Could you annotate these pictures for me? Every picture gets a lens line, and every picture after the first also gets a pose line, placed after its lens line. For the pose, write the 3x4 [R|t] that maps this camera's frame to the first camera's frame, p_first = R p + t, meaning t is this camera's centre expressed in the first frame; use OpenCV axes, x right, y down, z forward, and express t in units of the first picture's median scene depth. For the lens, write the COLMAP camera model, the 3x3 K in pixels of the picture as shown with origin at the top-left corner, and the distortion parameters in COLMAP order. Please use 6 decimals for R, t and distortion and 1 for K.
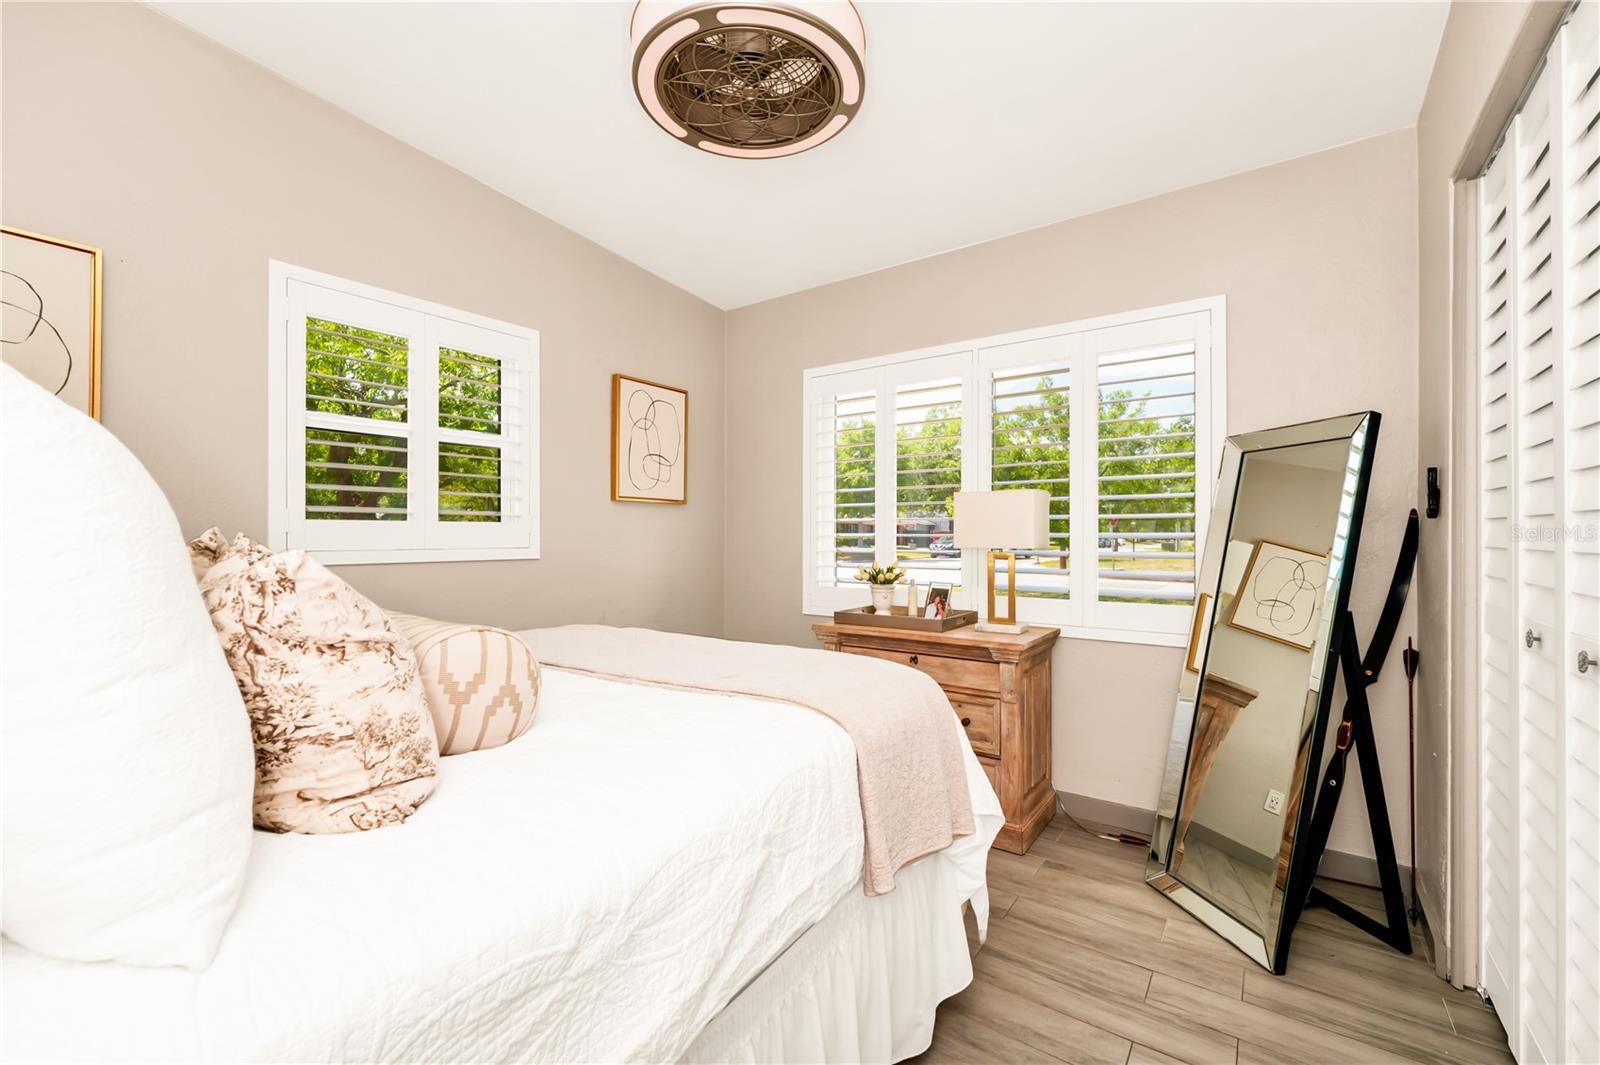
lens RADIAL K [[659.2, 0, 800.0], [0, 659.2, 532.5], [0, 0, 1]] dist [-0.000762, 0.000078]
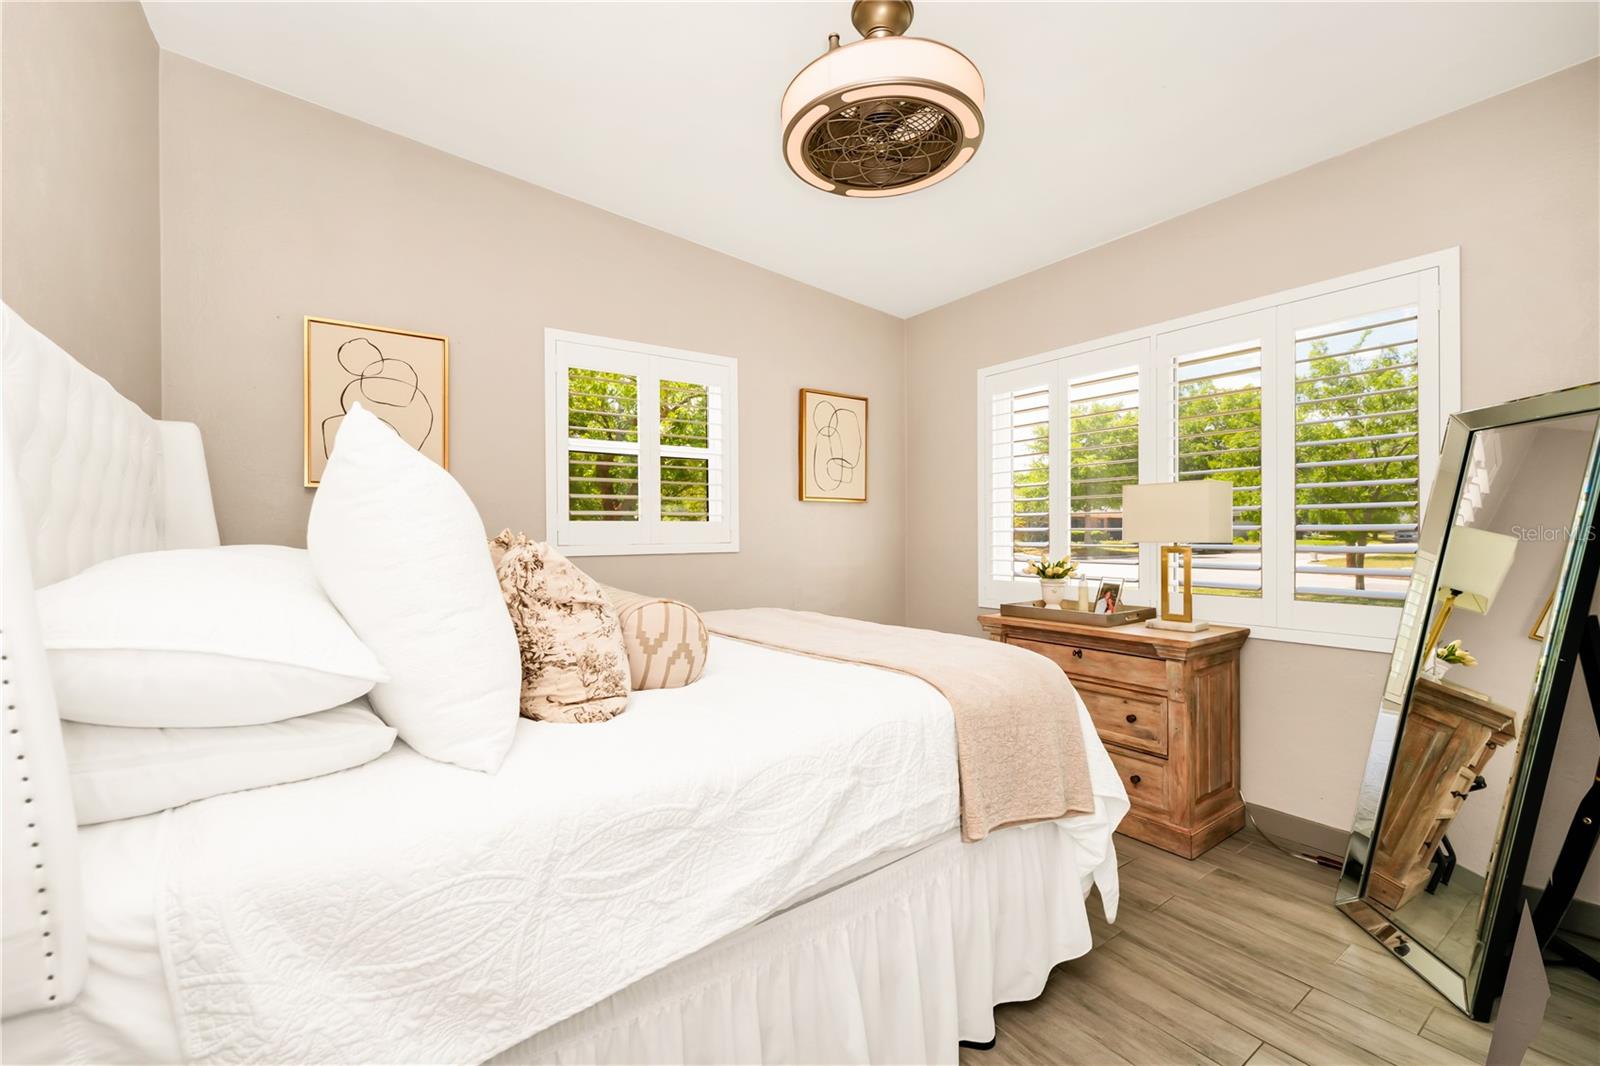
lens RADIAL K [[663.1, 0, 800.0], [0, 663.1, 533.0], [0, 0, 1]] dist [0.002002, 0.000144]
pose [[0.945629, -0.005723, -0.325196, 0.153980], [0.008023, 0.999951, 0.005730, 0.000127], [0.325147, -0.008027, 0.945629, -0.140108]]
